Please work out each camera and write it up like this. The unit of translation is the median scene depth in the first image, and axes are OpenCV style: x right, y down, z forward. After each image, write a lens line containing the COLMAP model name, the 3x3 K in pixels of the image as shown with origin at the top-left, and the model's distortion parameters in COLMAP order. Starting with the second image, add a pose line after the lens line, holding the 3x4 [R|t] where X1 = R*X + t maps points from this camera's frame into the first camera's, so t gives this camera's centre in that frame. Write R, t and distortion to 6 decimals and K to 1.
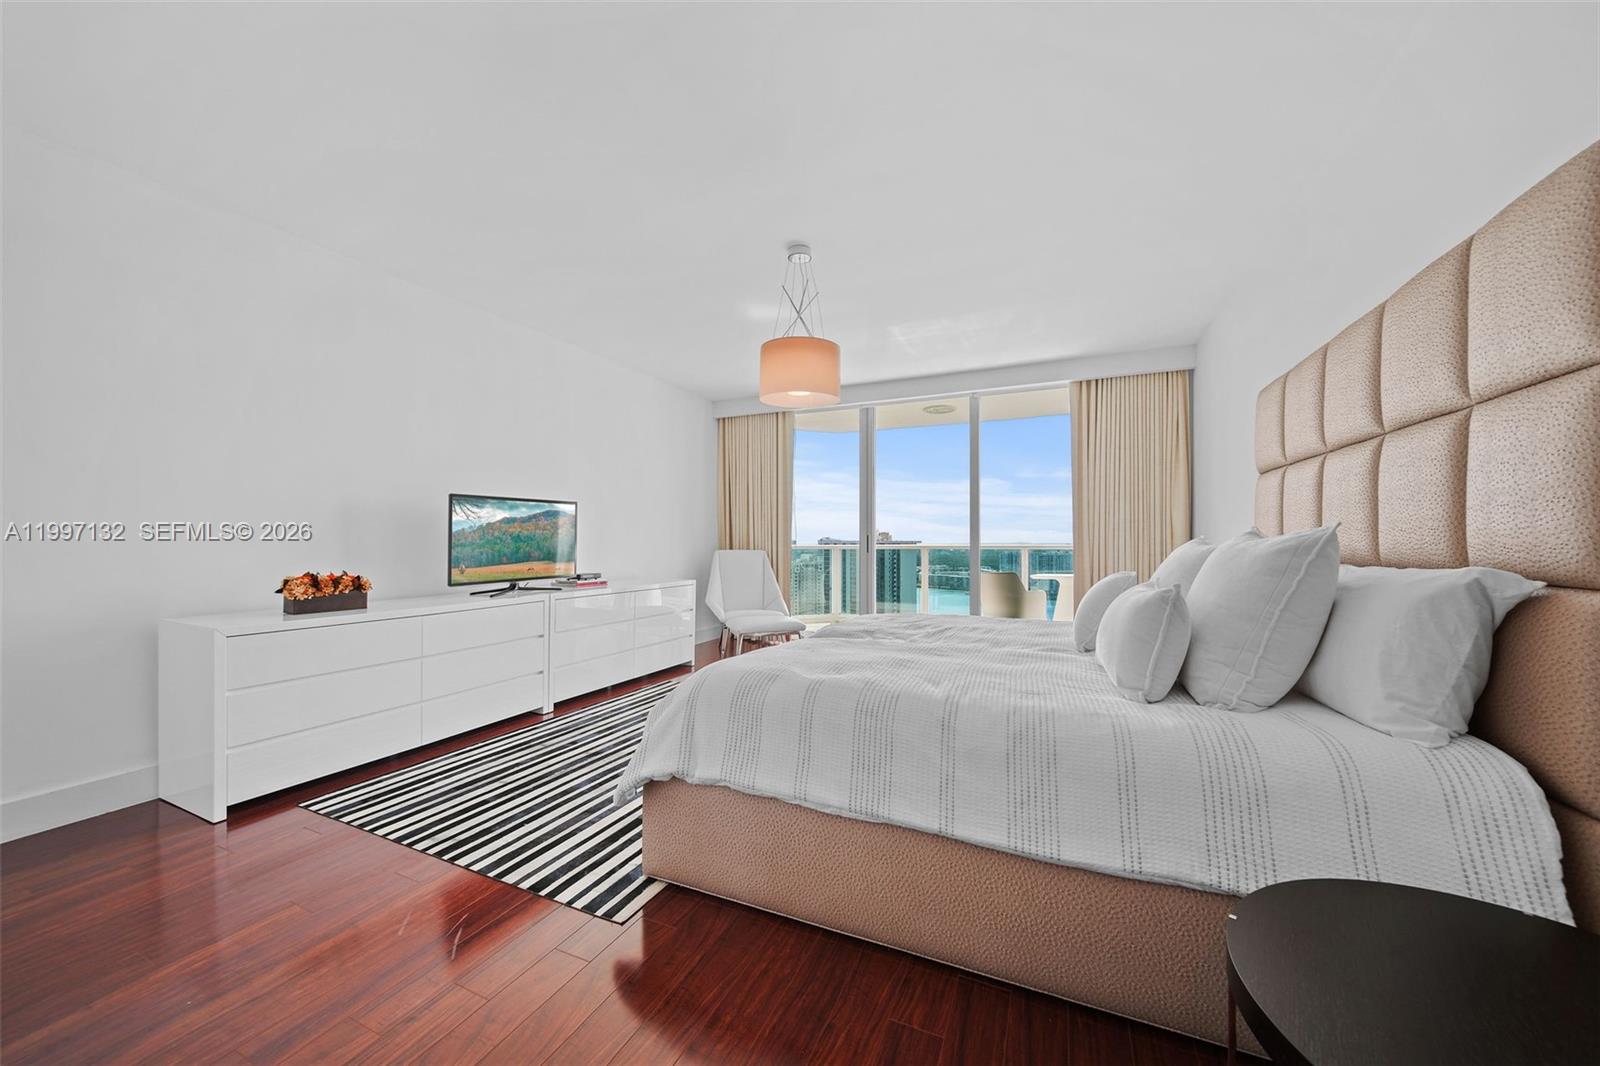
lens RADIAL K [[591.0, 0, 797.9], [0, 591.0, 543.6], [0, 0, 1]] dist [-0.000684, -0.000067]
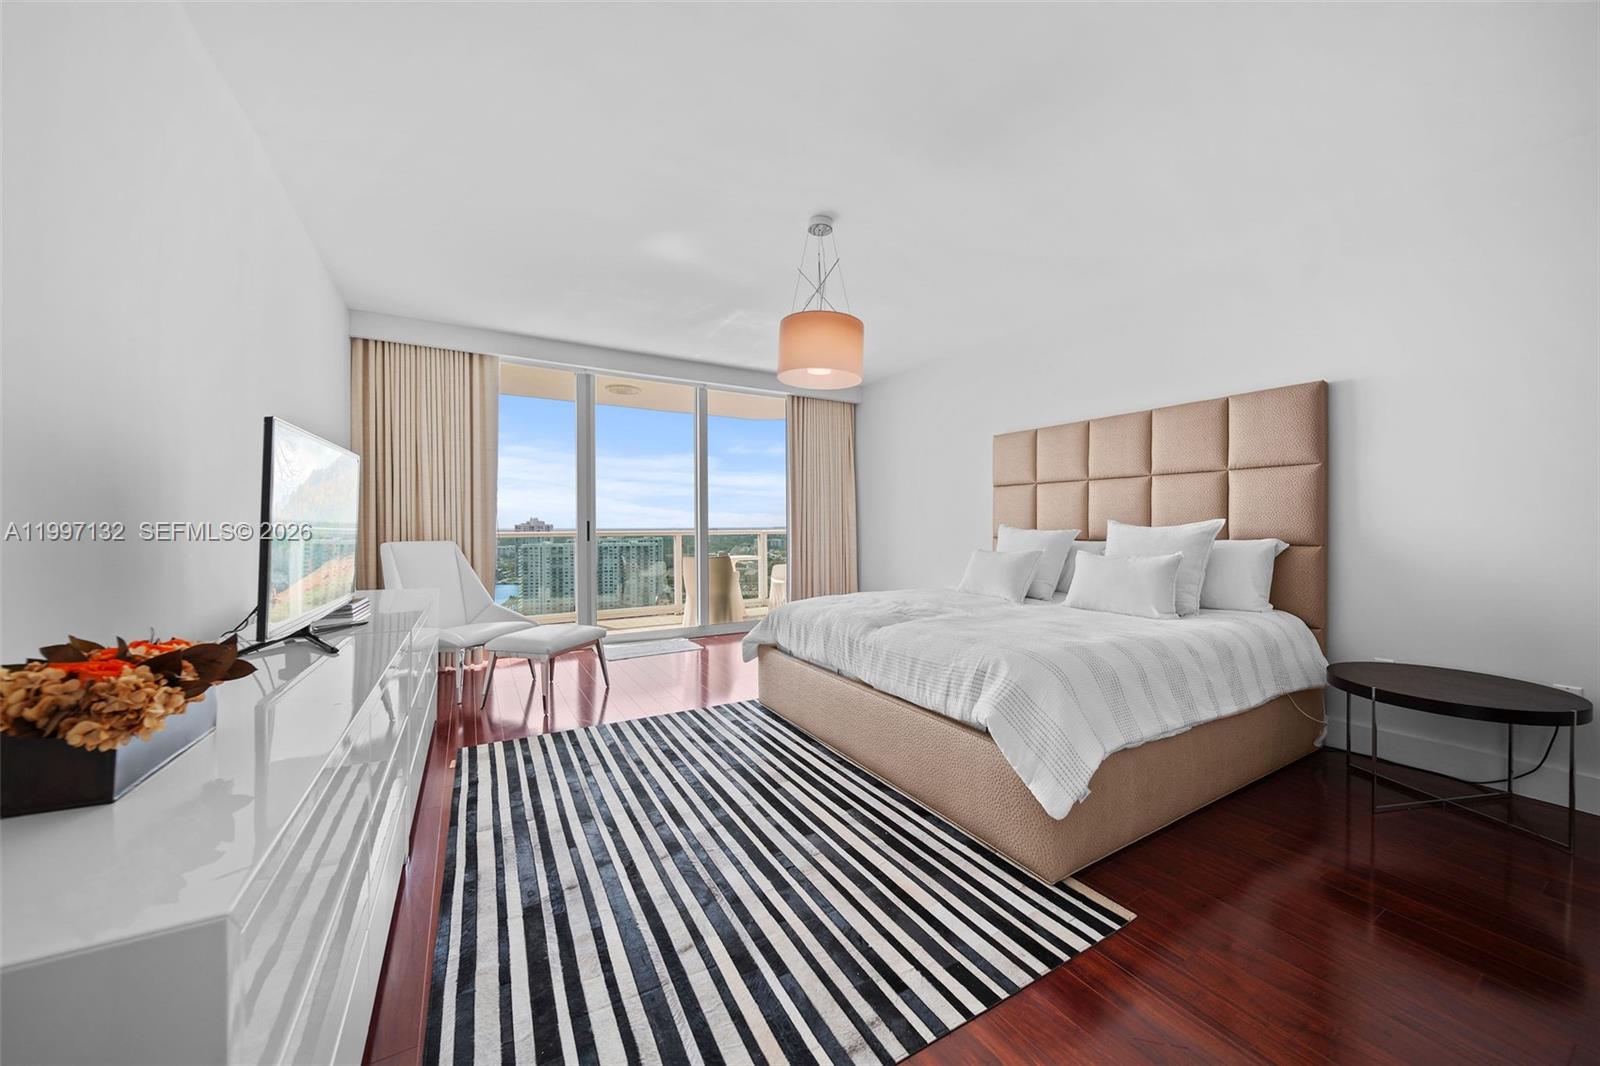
lens RADIAL K [[570.0, 0, 802.1], [0, 570.0, 529.3], [0, 0, 1]] dist [-0.001380, -0.001523]
pose [[0.571065, -0.006739, 0.820877, -0.472060], [0.005461, 0.999975, 0.004410, -0.003820], [-0.820887, 0.001965, 0.571088, 0.310913]]
